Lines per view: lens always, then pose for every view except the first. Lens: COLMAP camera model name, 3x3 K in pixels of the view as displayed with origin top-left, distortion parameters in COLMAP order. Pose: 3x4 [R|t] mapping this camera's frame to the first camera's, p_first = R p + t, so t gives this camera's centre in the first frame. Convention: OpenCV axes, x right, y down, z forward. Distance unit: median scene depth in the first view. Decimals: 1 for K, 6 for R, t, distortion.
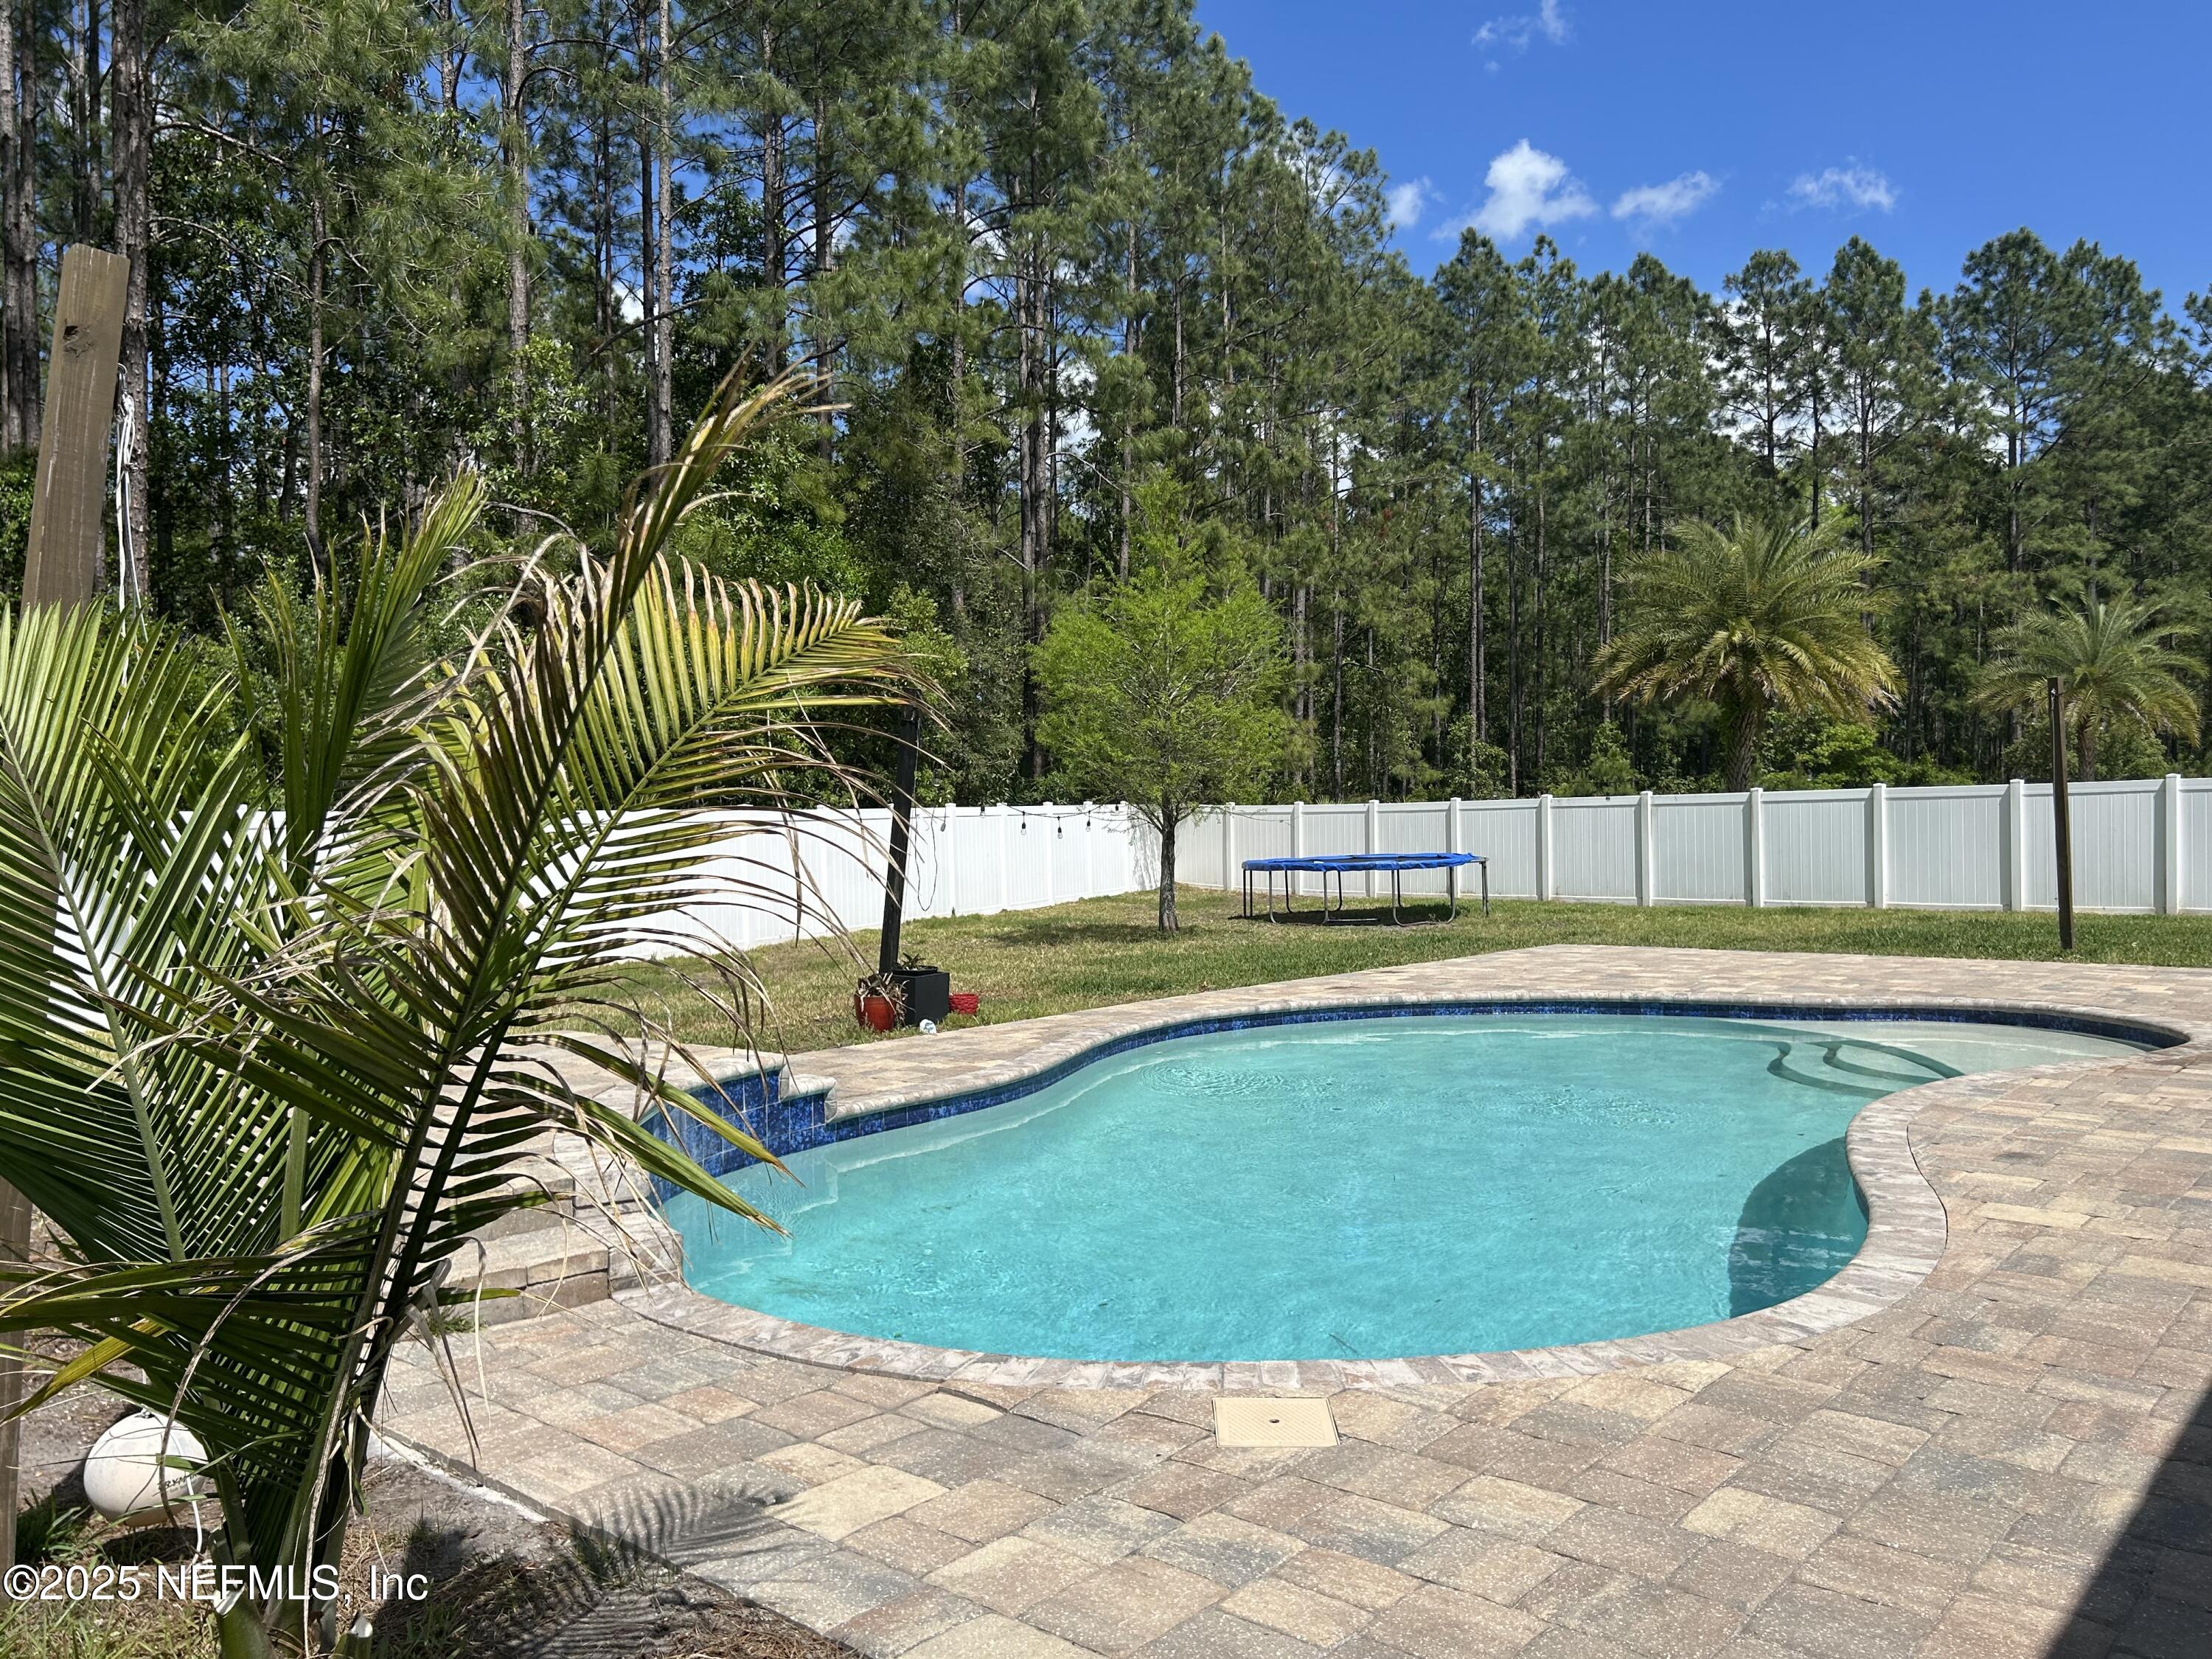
lens RADIAL K [[1662.2, 0, 1113.0], [0, 1662.2, 838.0], [0, 0, 1]] dist [0.051119, -0.061232]
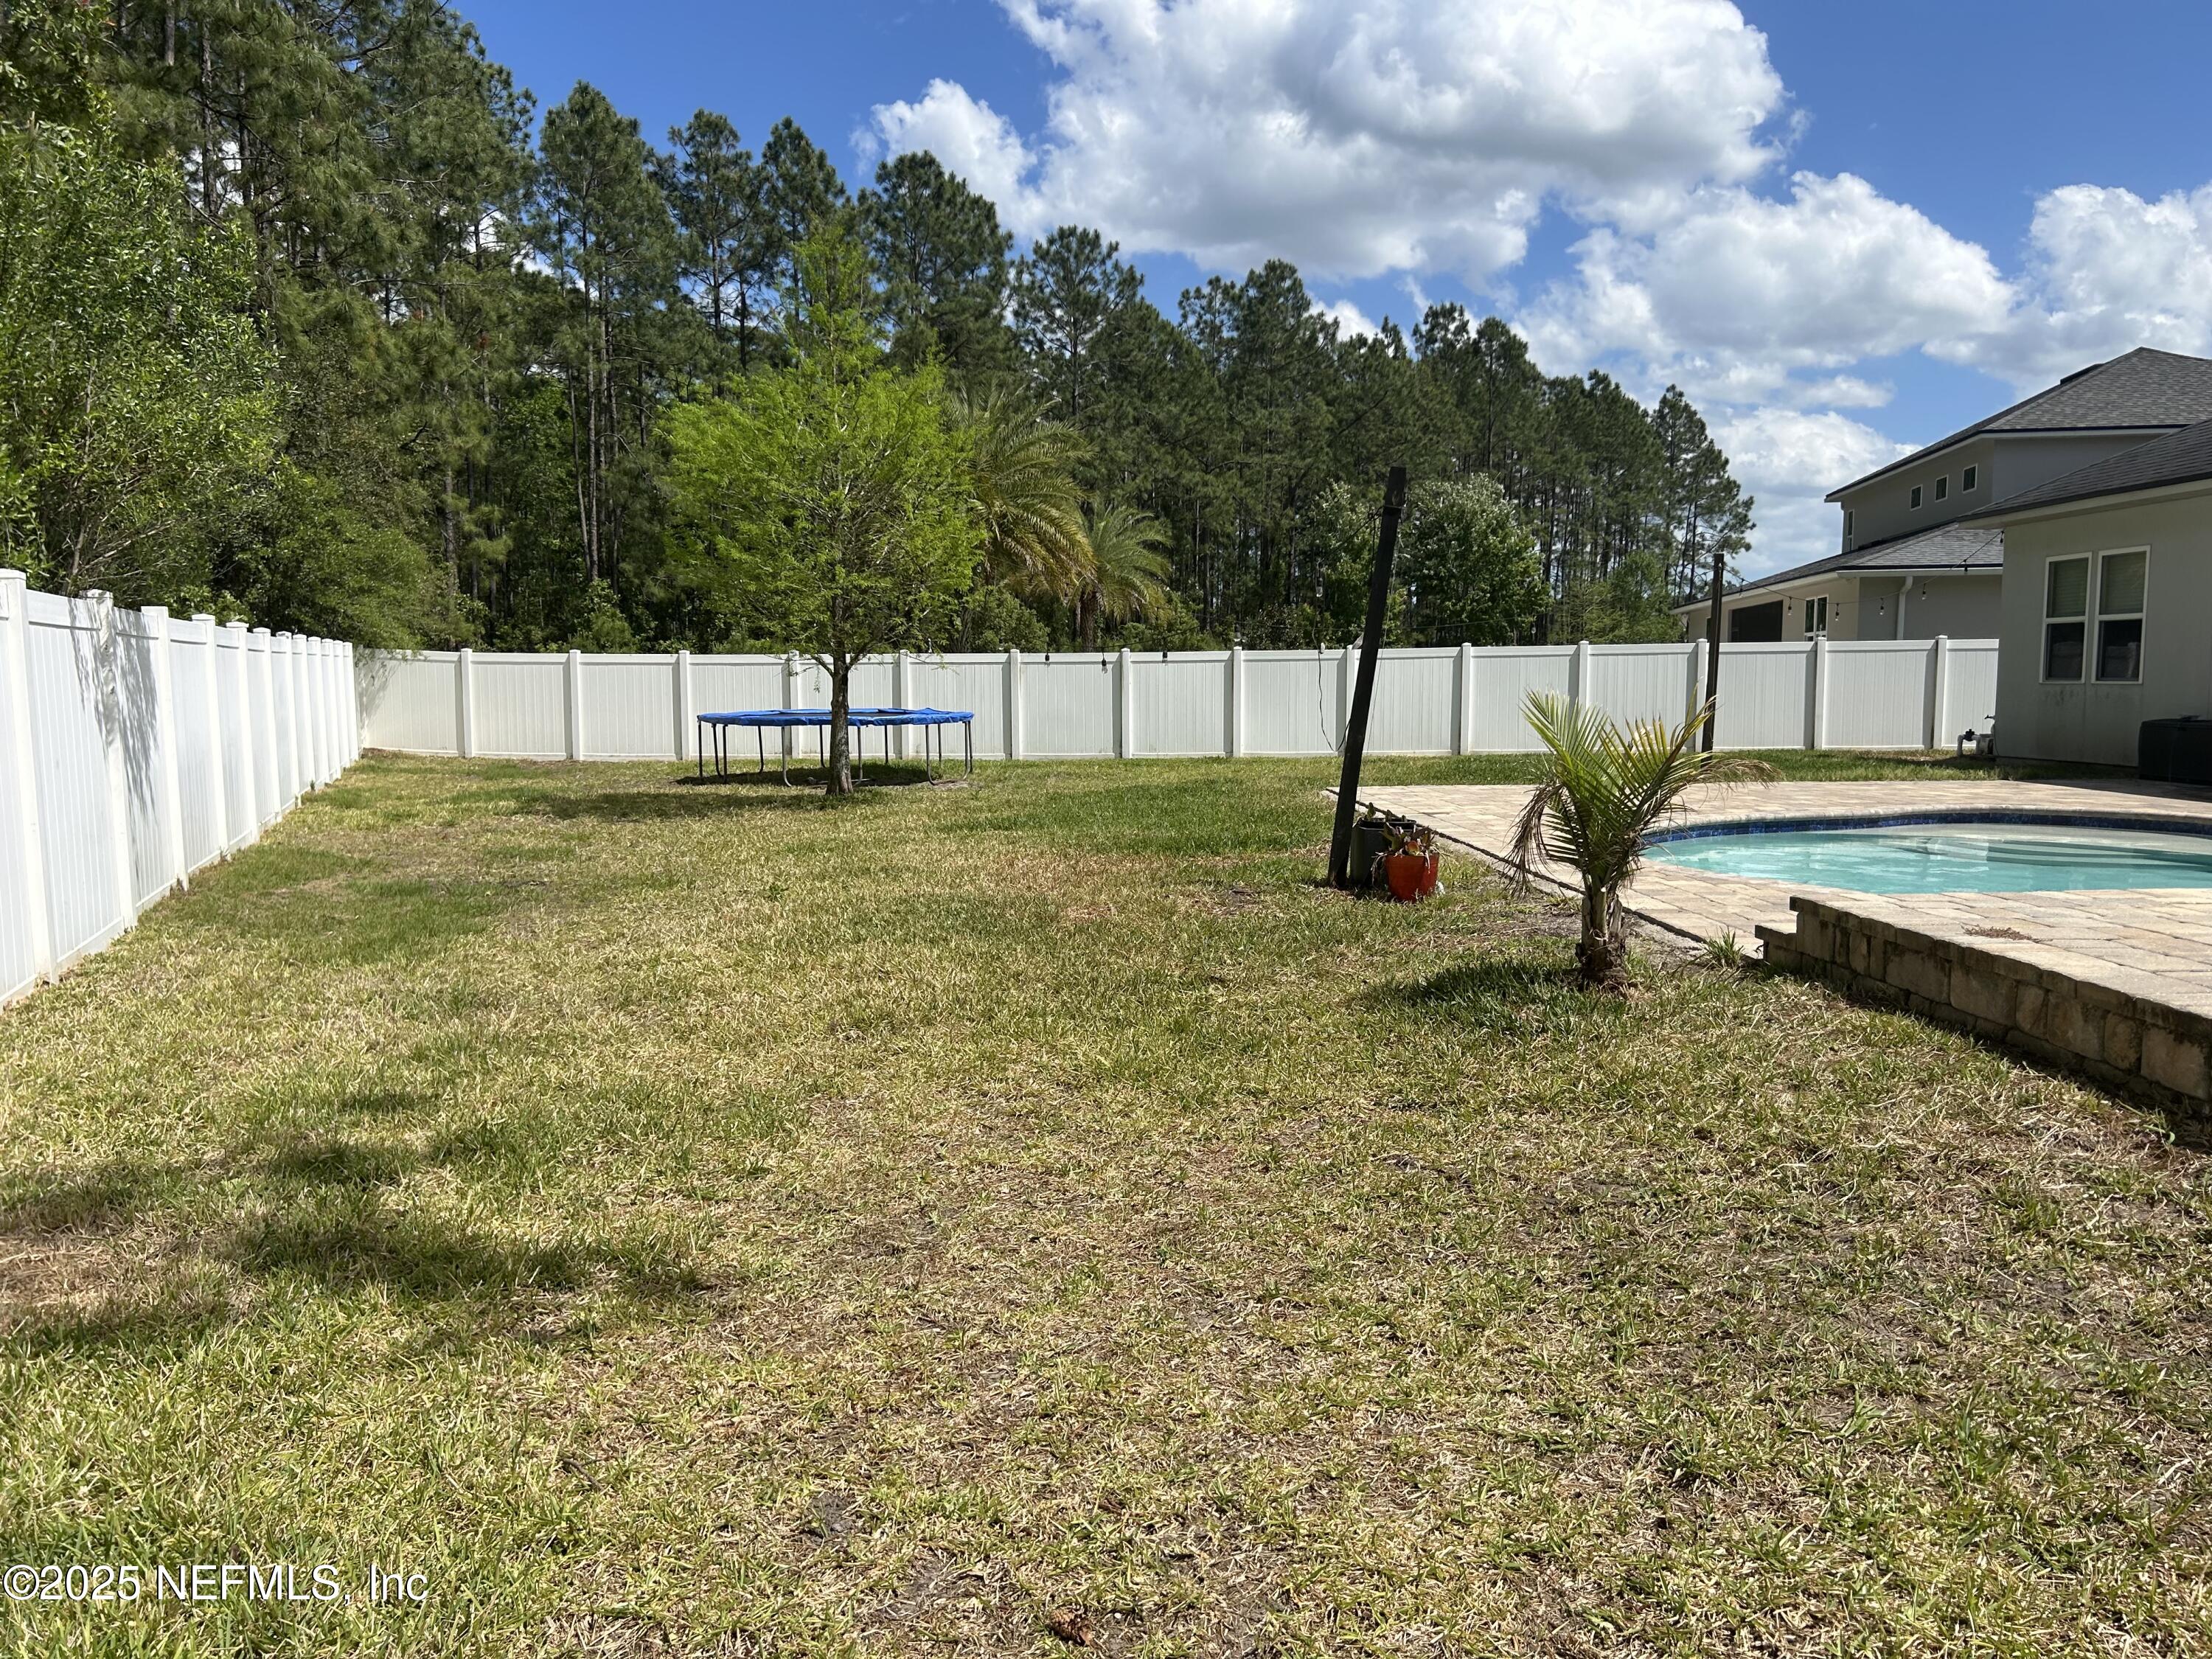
lens RADIAL K [[1662.2, 0, 1113.0], [0, 1662.2, 838.0], [0, 0, 1]] dist [0.051119, -0.061232]
pose [[0.711227, -0.052322, 0.701012, -0.377850], [-0.001063, 0.997145, 0.075504, 0.011108], [-0.702962, -0.054446, 0.709141, 0.241568]]
